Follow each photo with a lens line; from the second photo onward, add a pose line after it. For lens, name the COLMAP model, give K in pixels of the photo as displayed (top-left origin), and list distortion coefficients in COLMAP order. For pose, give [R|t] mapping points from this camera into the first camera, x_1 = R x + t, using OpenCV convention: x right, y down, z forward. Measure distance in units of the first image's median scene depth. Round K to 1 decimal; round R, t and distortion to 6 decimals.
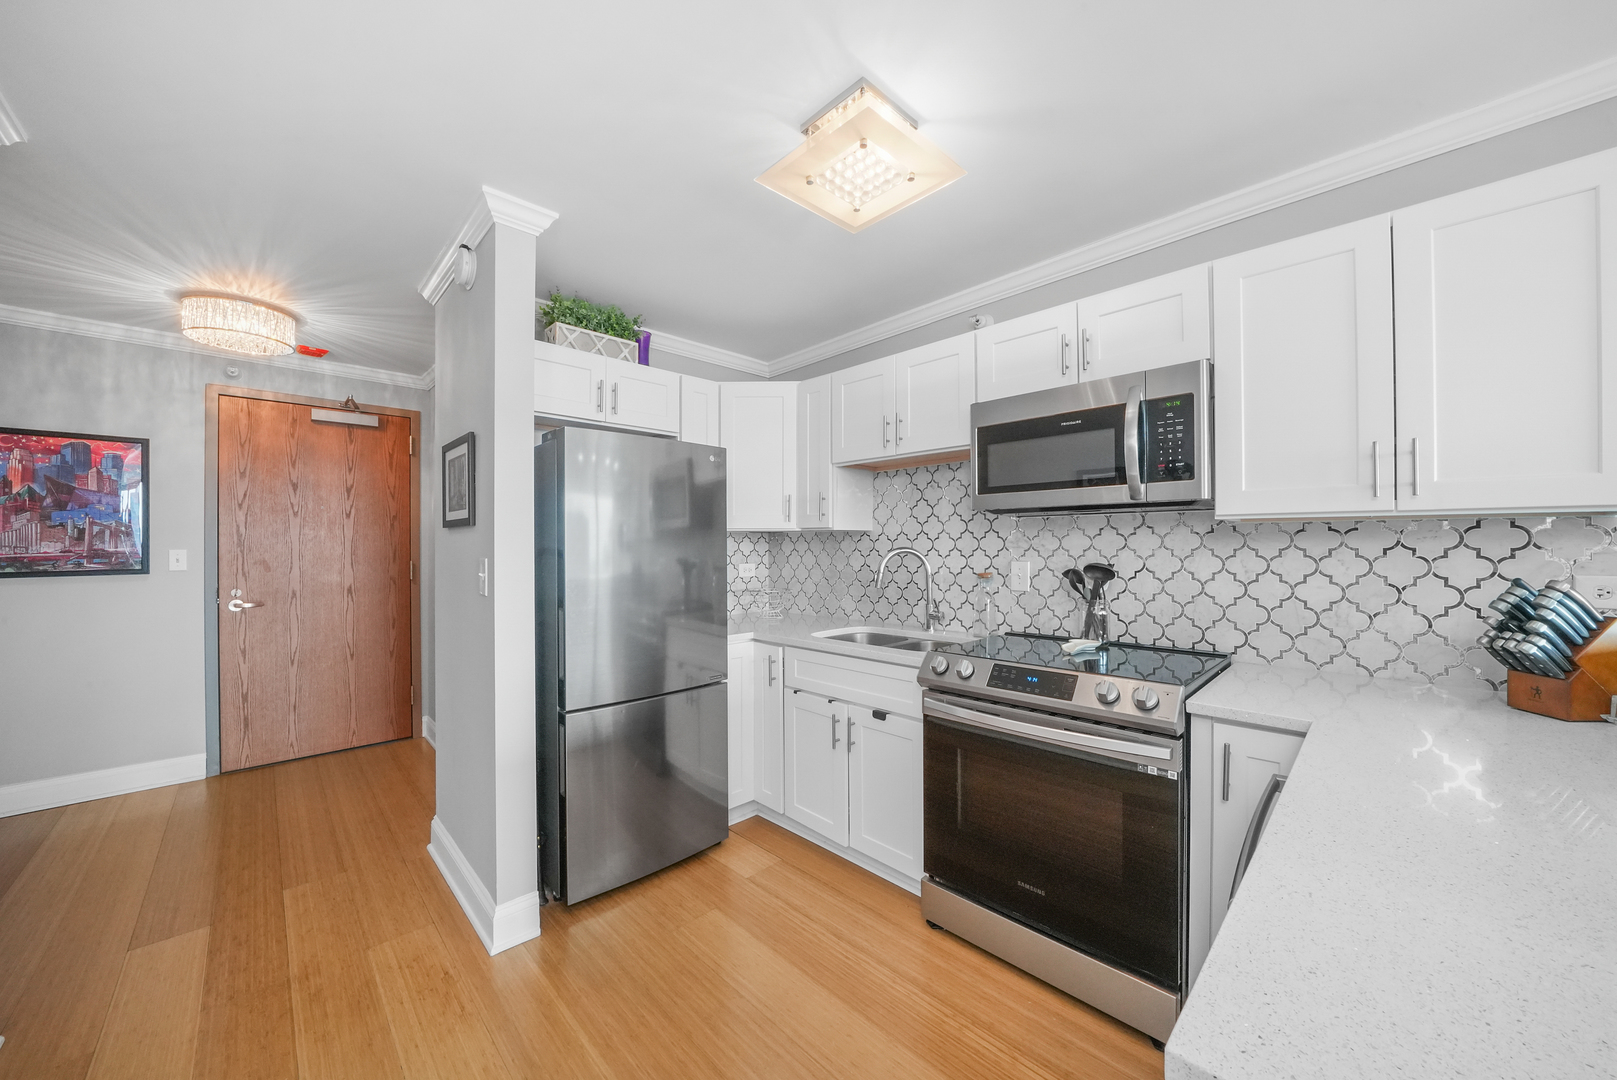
lens RADIAL K [[572.3, 0, 805.5], [0, 572.3, 542.6], [0, 0, 1]] dist [-0.026780, 0.003072]
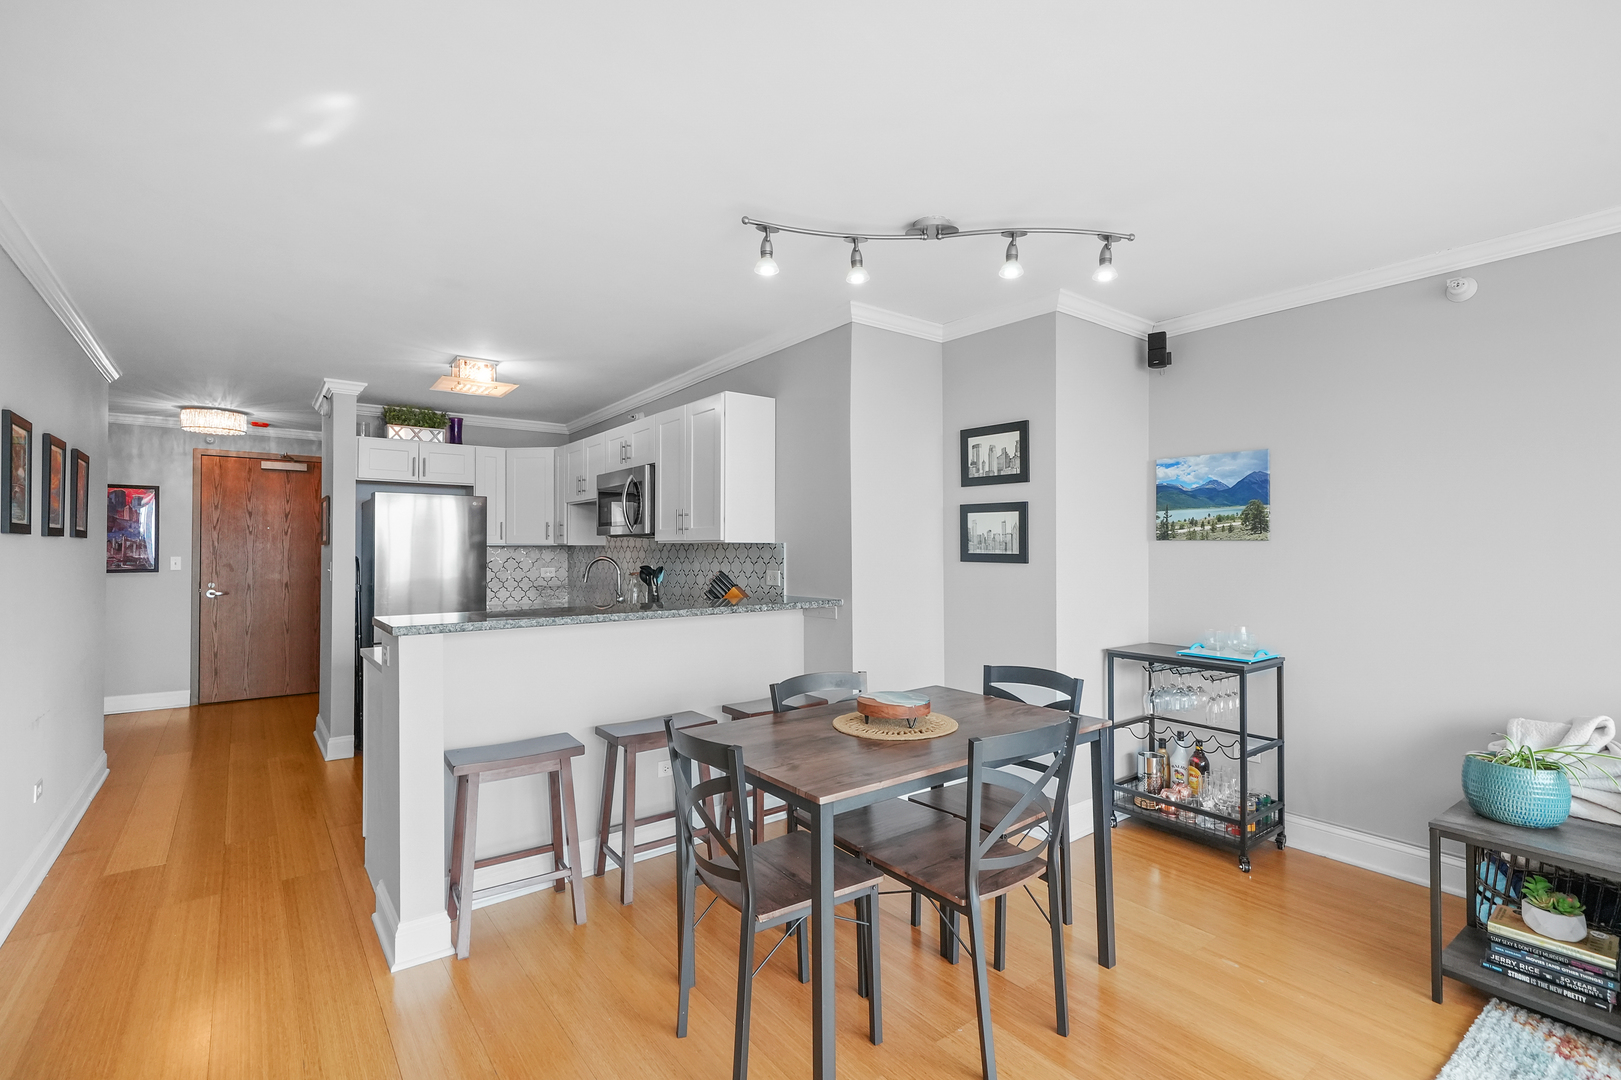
lens RADIAL K [[734.6, 0, 810.5], [0, 734.6, 540.0], [0, 0, 1]] dist [0.011373, 0.000735]
pose [[0.993044, -0.000065, -0.117746, 1.060318], [-0.001375, 0.999925, -0.012148, -0.013468], [0.117738, 0.012226, 0.992969, -1.027324]]
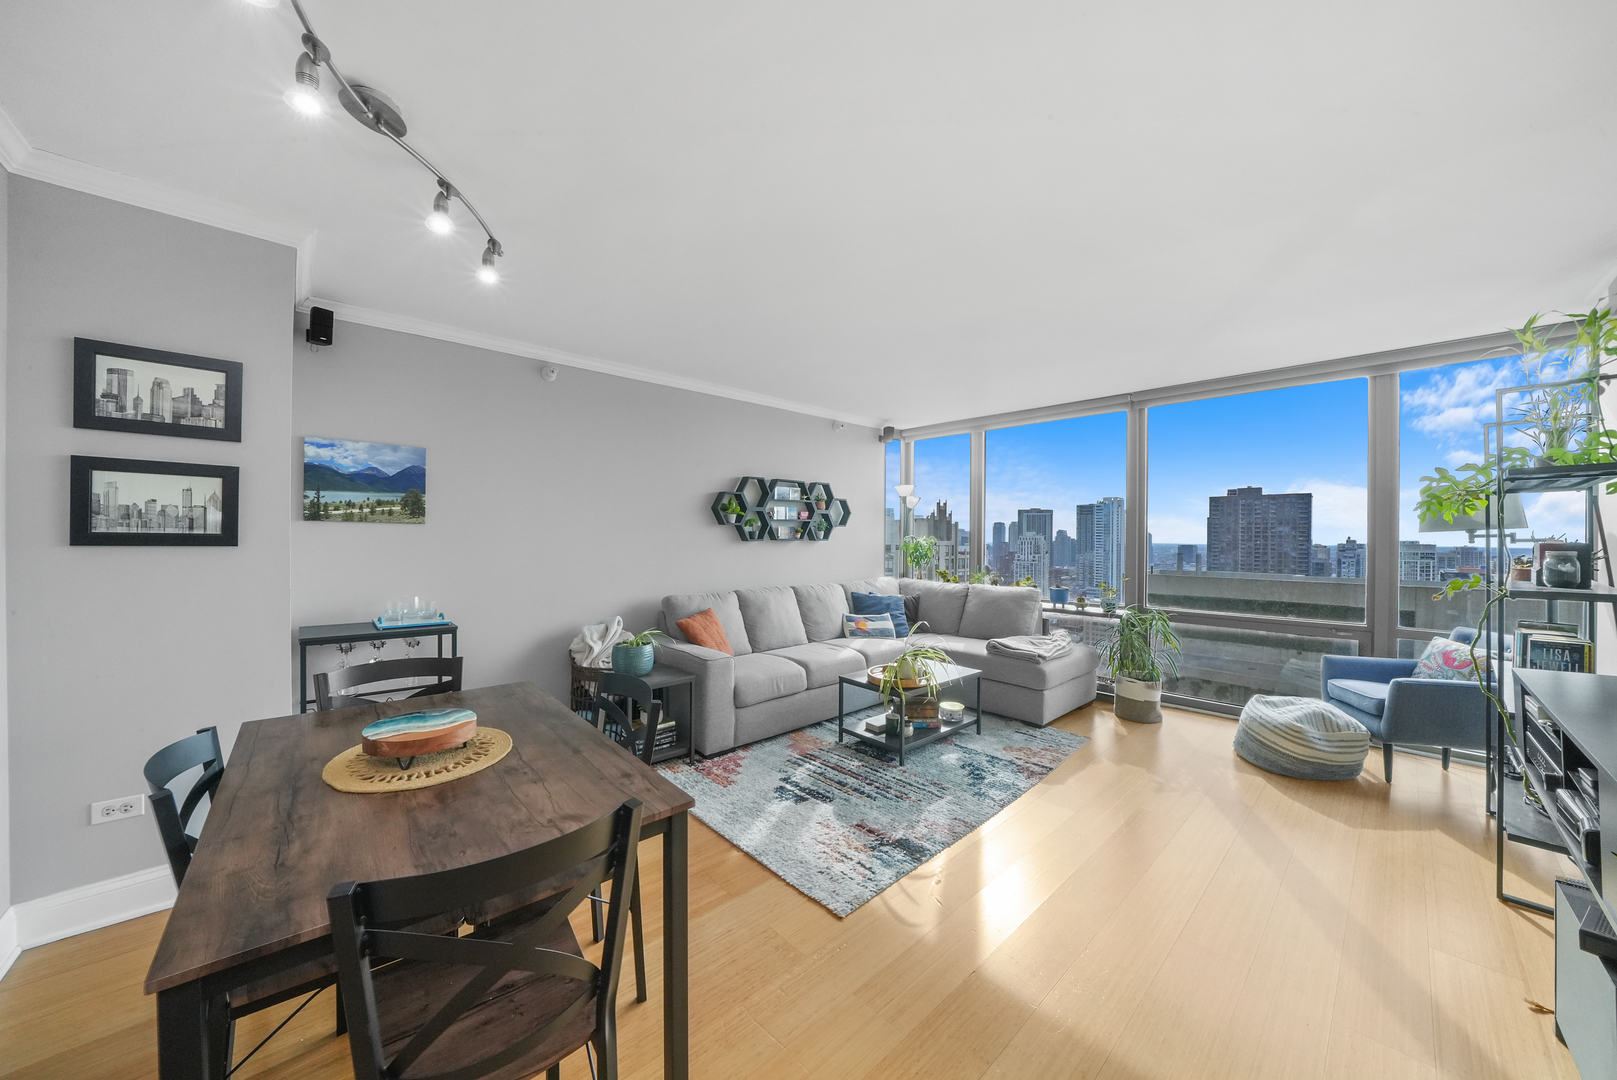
lens RADIAL K [[561.0, 0, 800.1], [0, 561.0, 542.8], [0, 0, 1]] dist [-0.024476, 0.000259]
pose [[0.036628, -0.007810, 0.999298, 0.535690], [-0.008938, 0.999927, 0.008142, -0.005641], [-0.999289, -0.009230, 0.036555, -0.467952]]
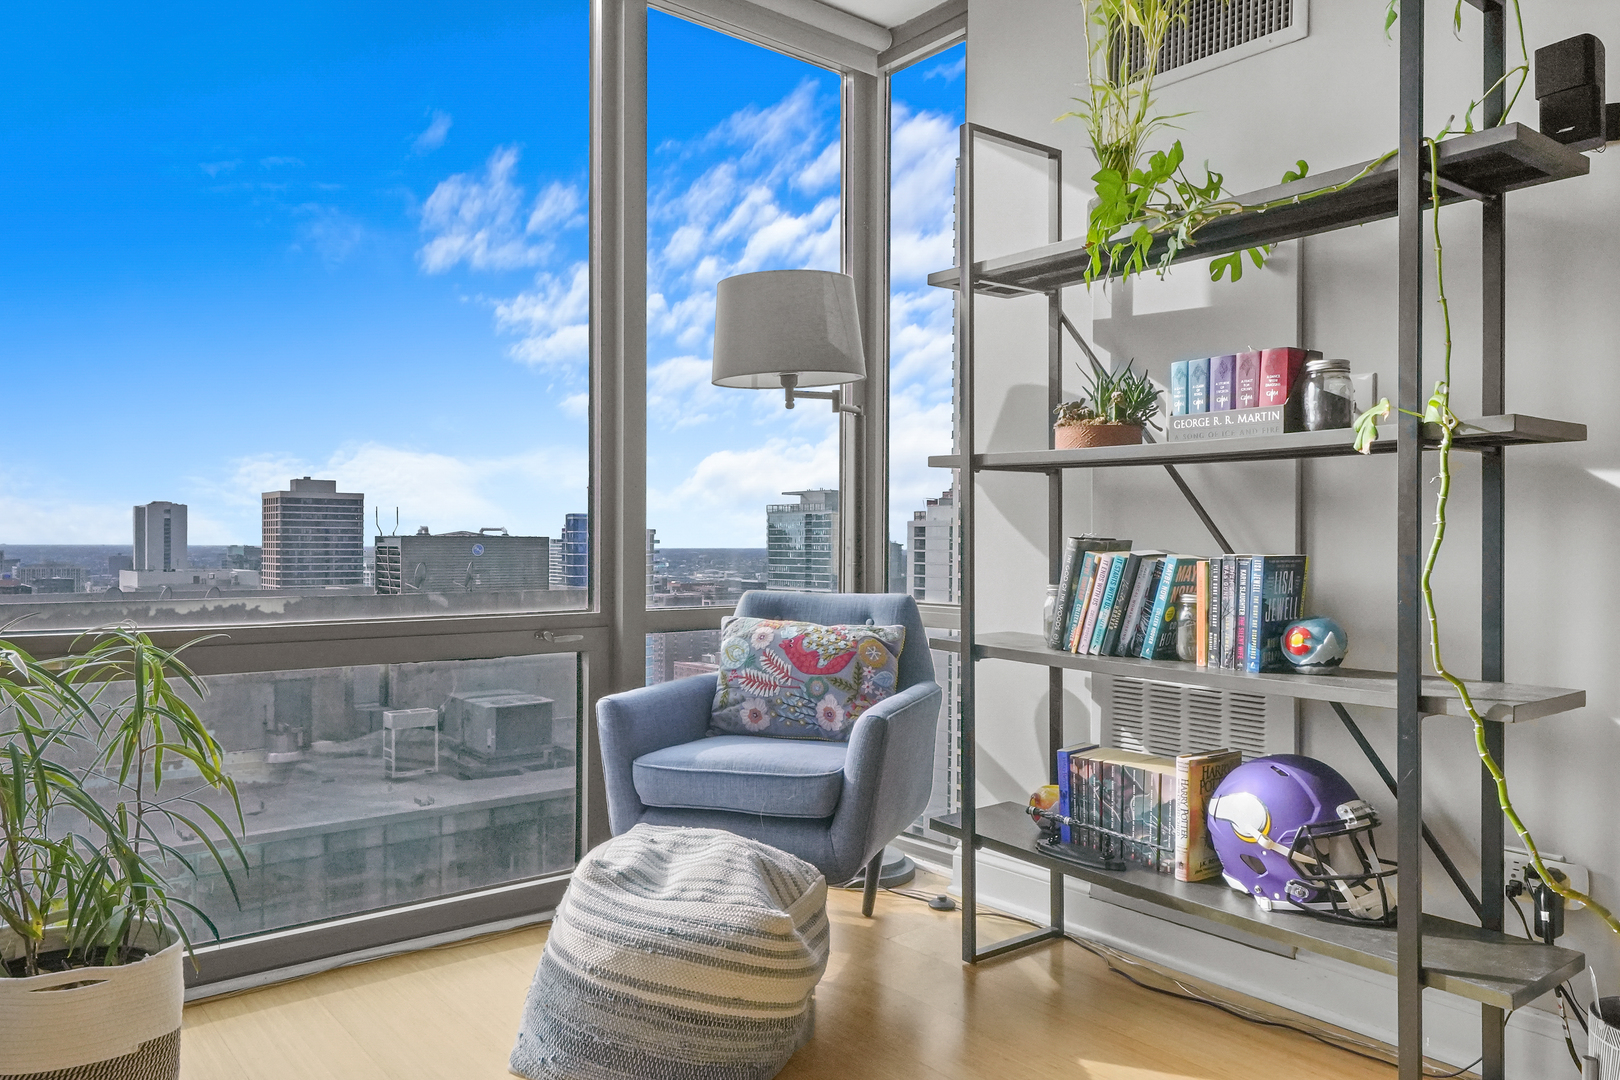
lens RADIAL K [[1129.3, 0, 805.2], [0, 1129.3, 525.0], [0, 0, 1]] dist [0.010491, 0.003757]
pose [[-0.996092, -0.000728, 0.088314, 1.676235], [-0.002094, 0.999880, -0.015376, 0.133564], [-0.088292, -0.015501, -0.995974, -0.728859]]
